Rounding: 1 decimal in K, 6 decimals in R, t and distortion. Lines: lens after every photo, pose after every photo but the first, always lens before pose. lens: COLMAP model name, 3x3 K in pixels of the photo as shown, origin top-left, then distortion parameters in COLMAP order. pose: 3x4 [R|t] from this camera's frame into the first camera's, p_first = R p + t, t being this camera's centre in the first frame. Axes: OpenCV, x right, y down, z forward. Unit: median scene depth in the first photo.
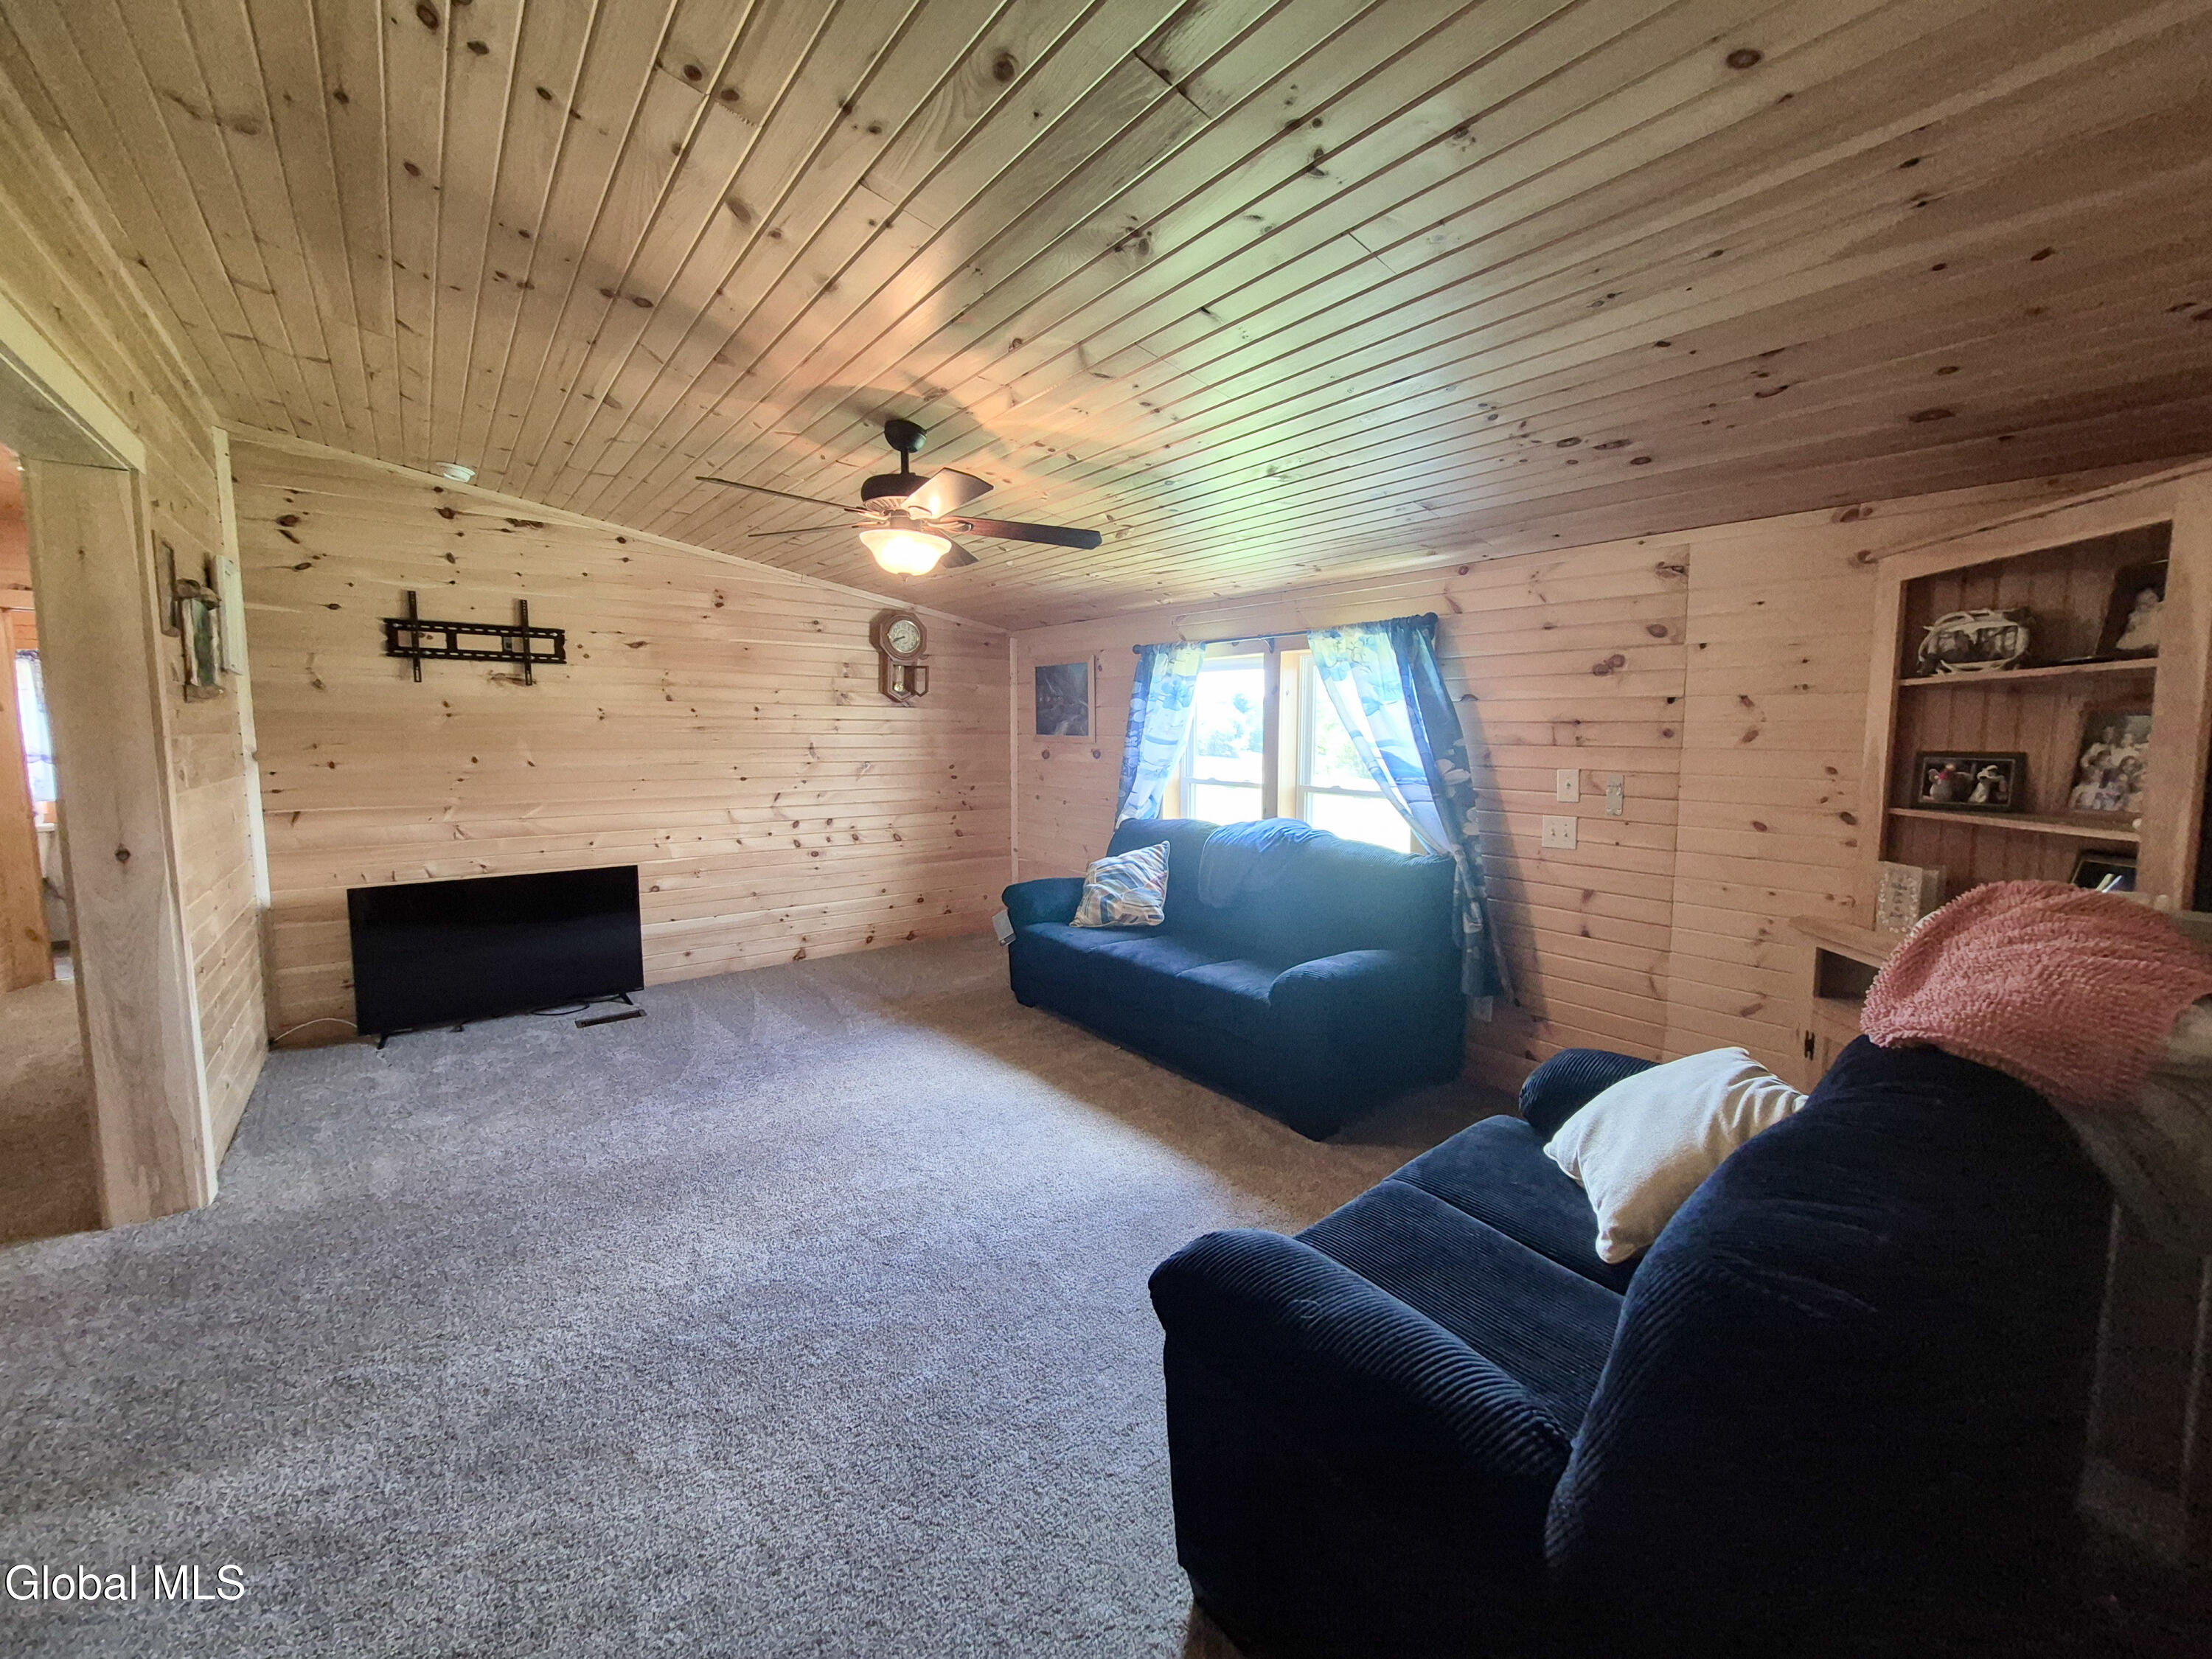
lens RADIAL K [[869.6, 0, 1127.2], [0, 869.6, 821.8], [0, 0, 1]] dist [0.002917, -0.000280]
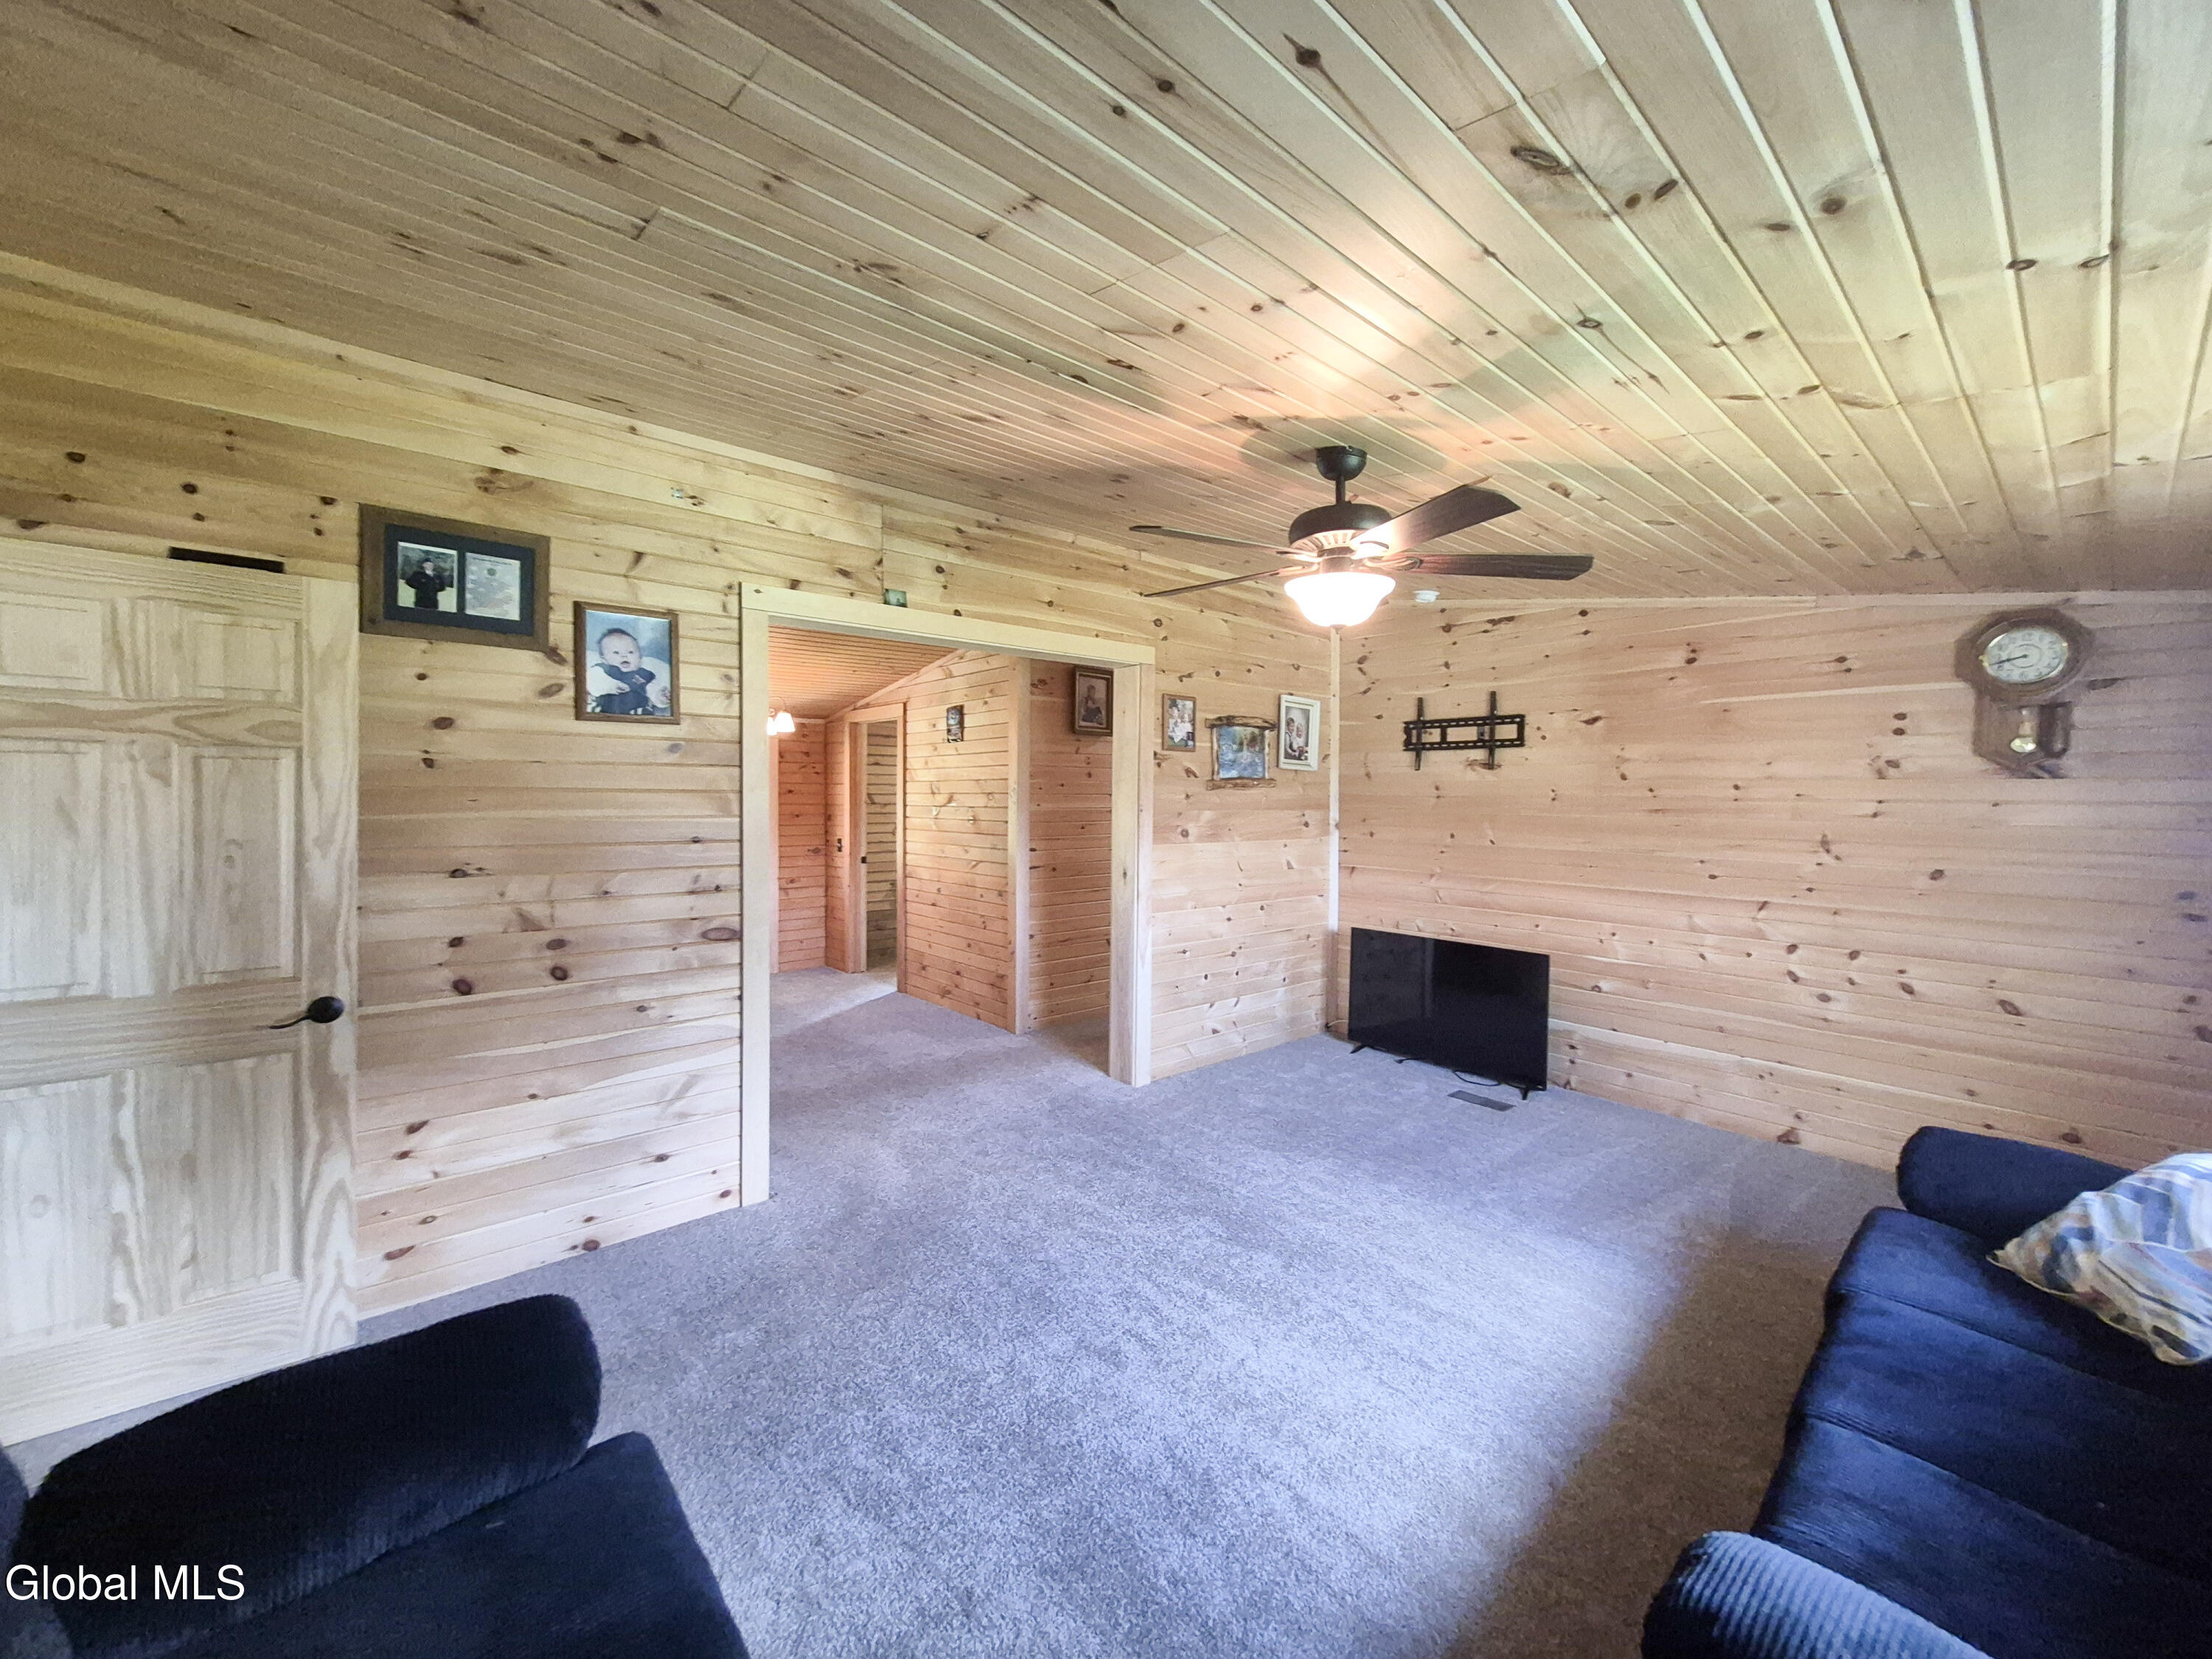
lens RADIAL K [[869.6, 0, 1126.2], [0, 869.6, 818.5], [0, 0, 1]] dist [0.002917, -0.000280]
pose [[0.033473, 0.021549, -0.999207, 0.377500], [-0.117632, 0.992904, 0.017473, -0.062710], [0.992493, 0.116954, 0.035771, 0.527657]]
